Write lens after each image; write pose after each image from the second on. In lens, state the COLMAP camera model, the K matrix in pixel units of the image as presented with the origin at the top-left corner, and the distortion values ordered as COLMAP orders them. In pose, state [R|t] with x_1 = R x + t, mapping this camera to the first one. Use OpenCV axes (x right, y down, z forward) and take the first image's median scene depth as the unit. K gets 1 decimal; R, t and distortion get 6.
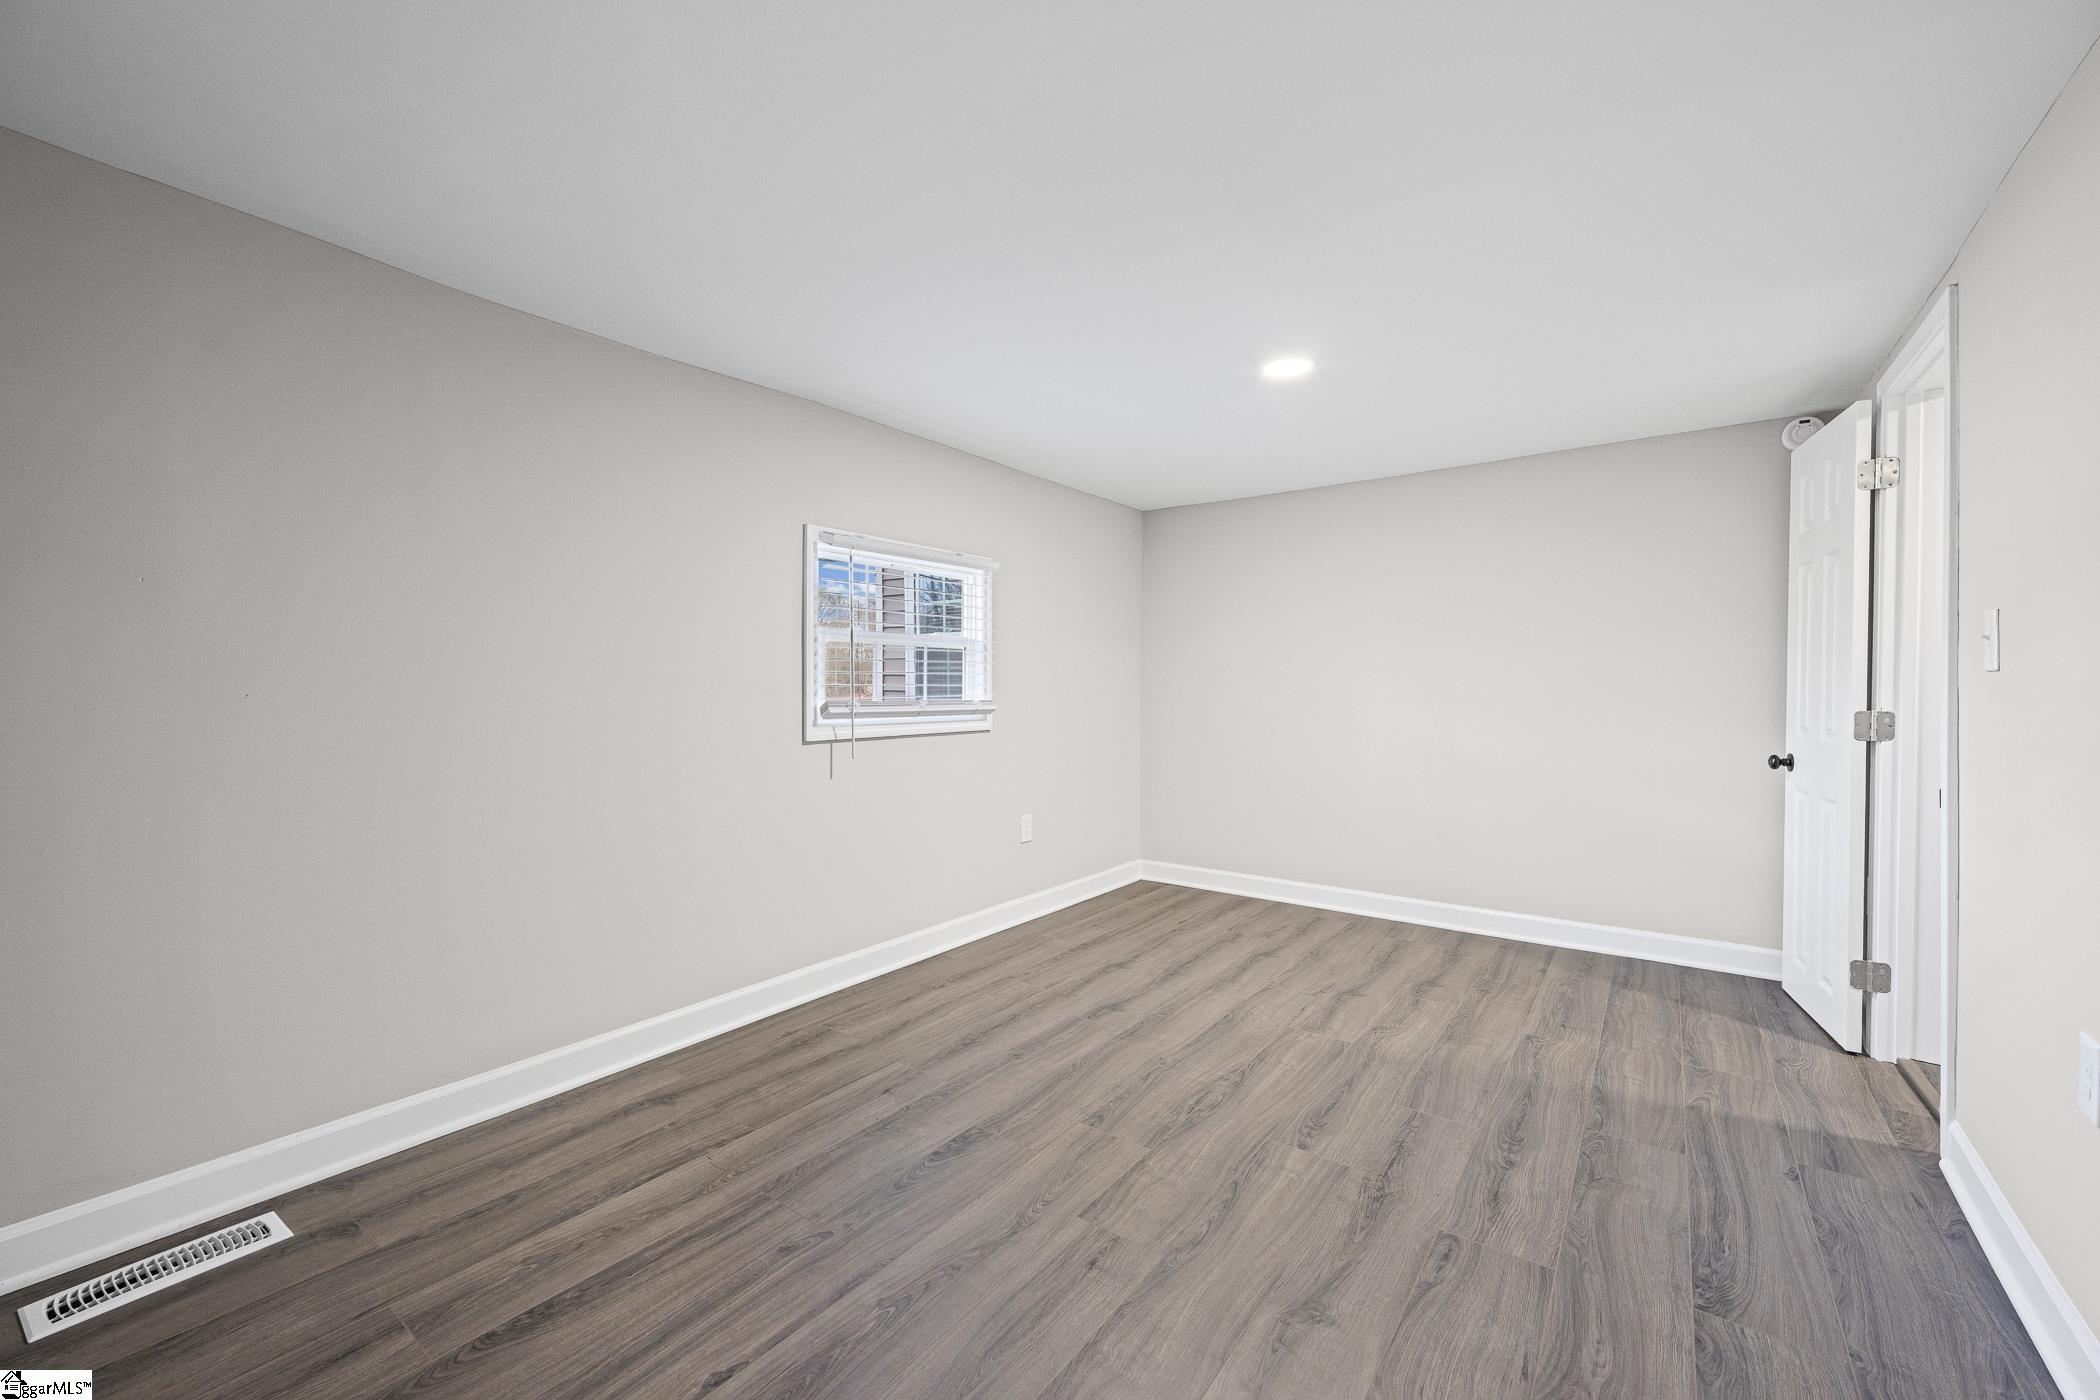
lens RADIAL K [[856.3, 0, 1050.0], [0, 856.3, 700.0], [0, 0, 1]] dist [-0.000656, -0.000004]
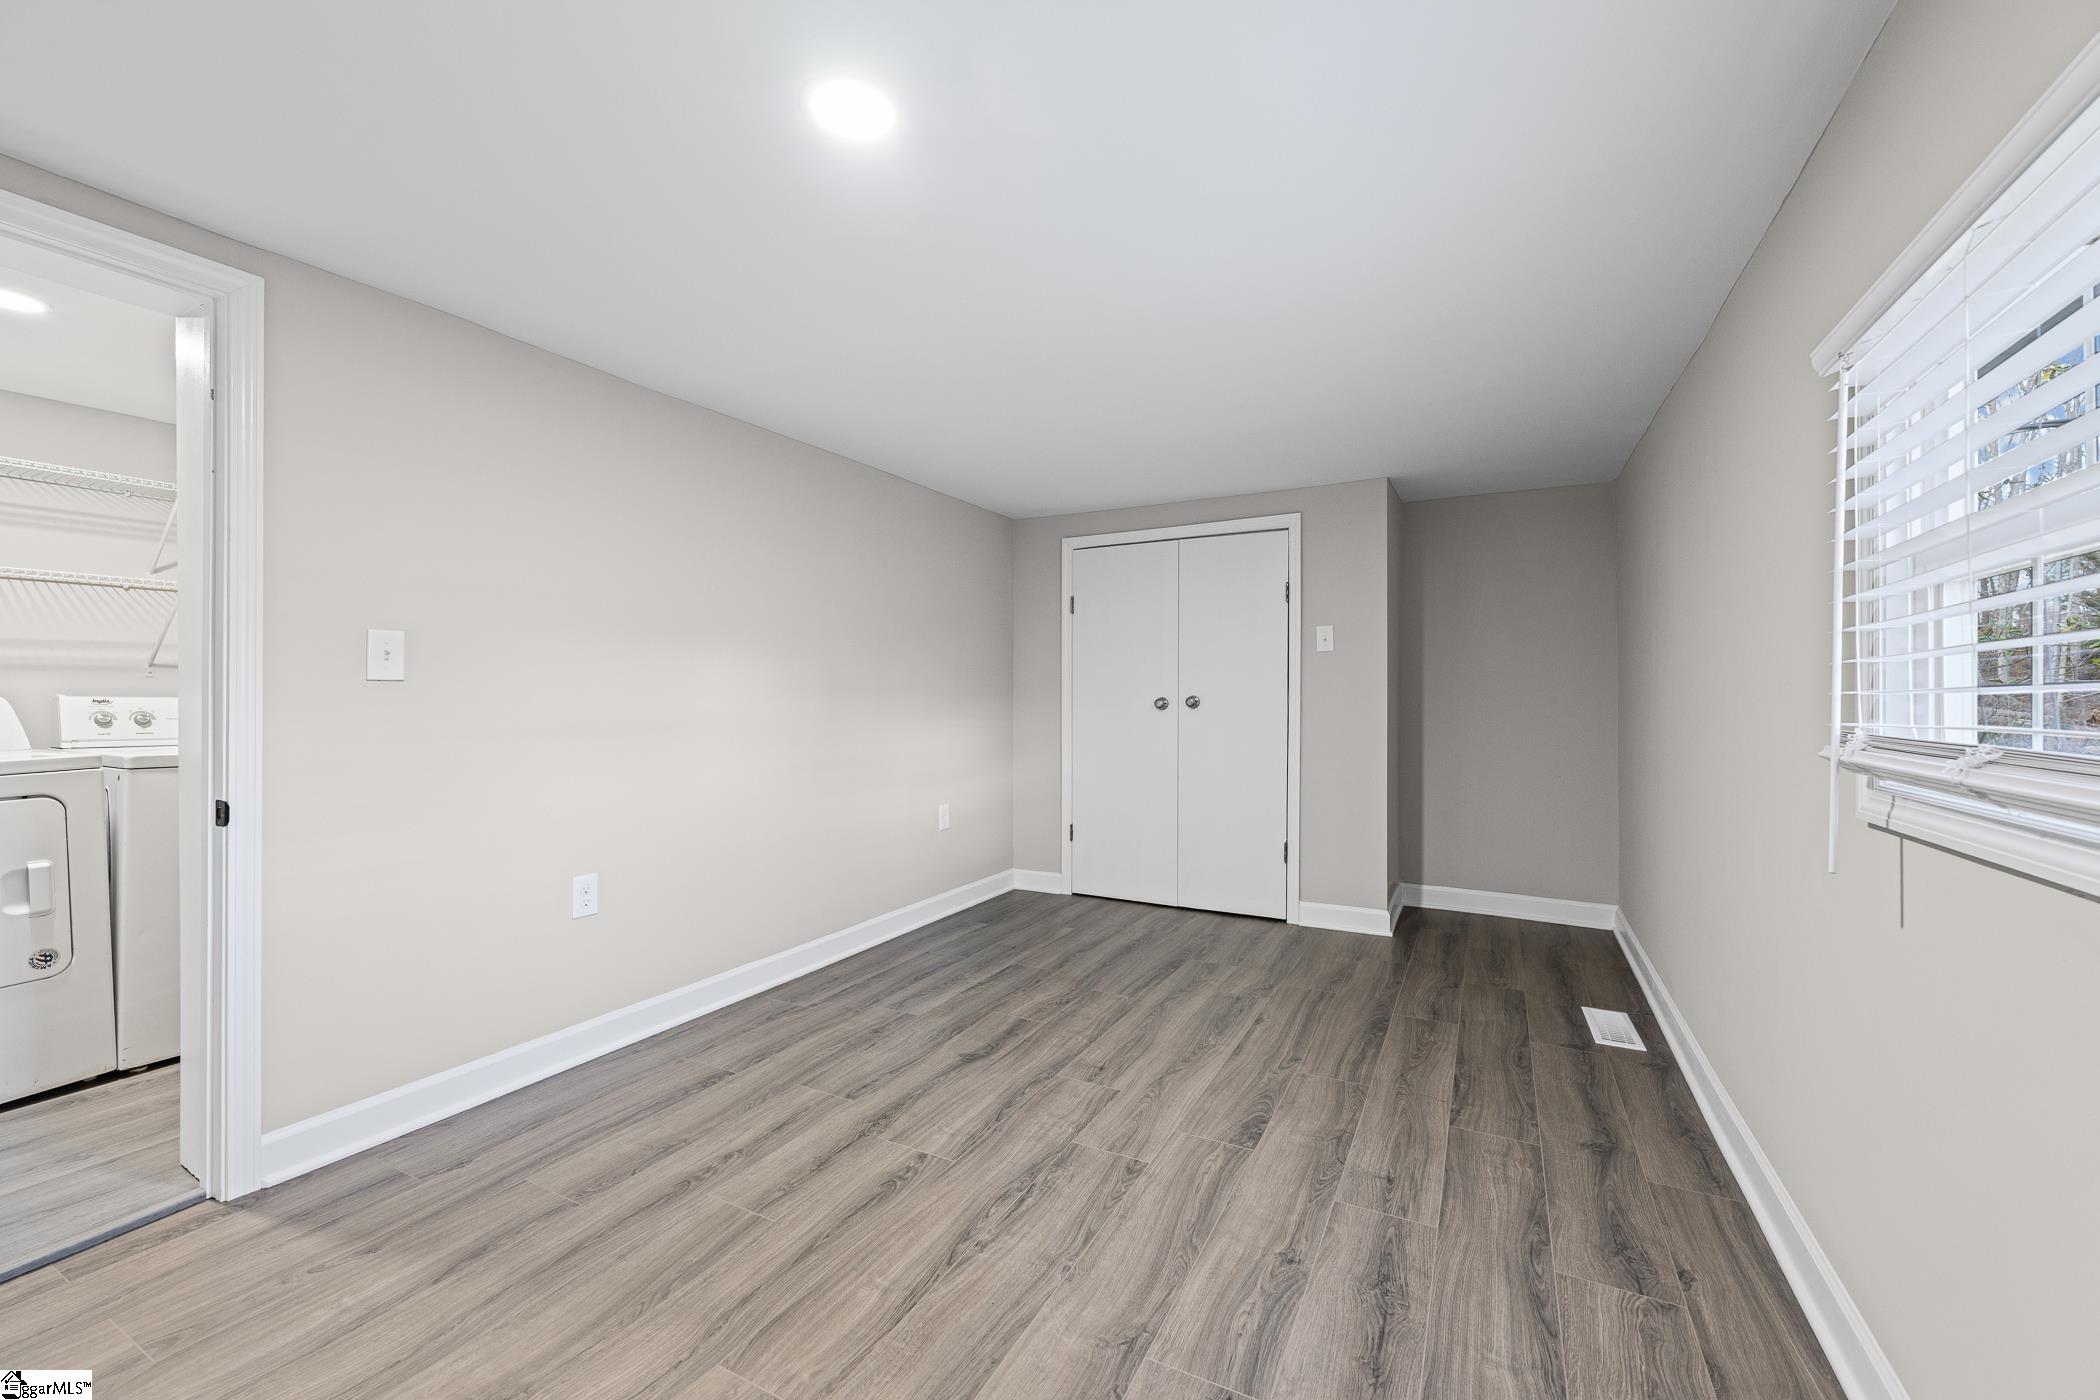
lens RADIAL K [[856.3, 0, 1050.0], [0, 856.3, 700.0], [0, 0, 1]] dist [-0.000656, -0.000004]
pose [[-0.989291, -0.003143, -0.145921, 0.302185], [-0.005625, 0.999846, 0.016602, -0.028631], [0.145846, 0.017245, -0.989157, 2.047607]]
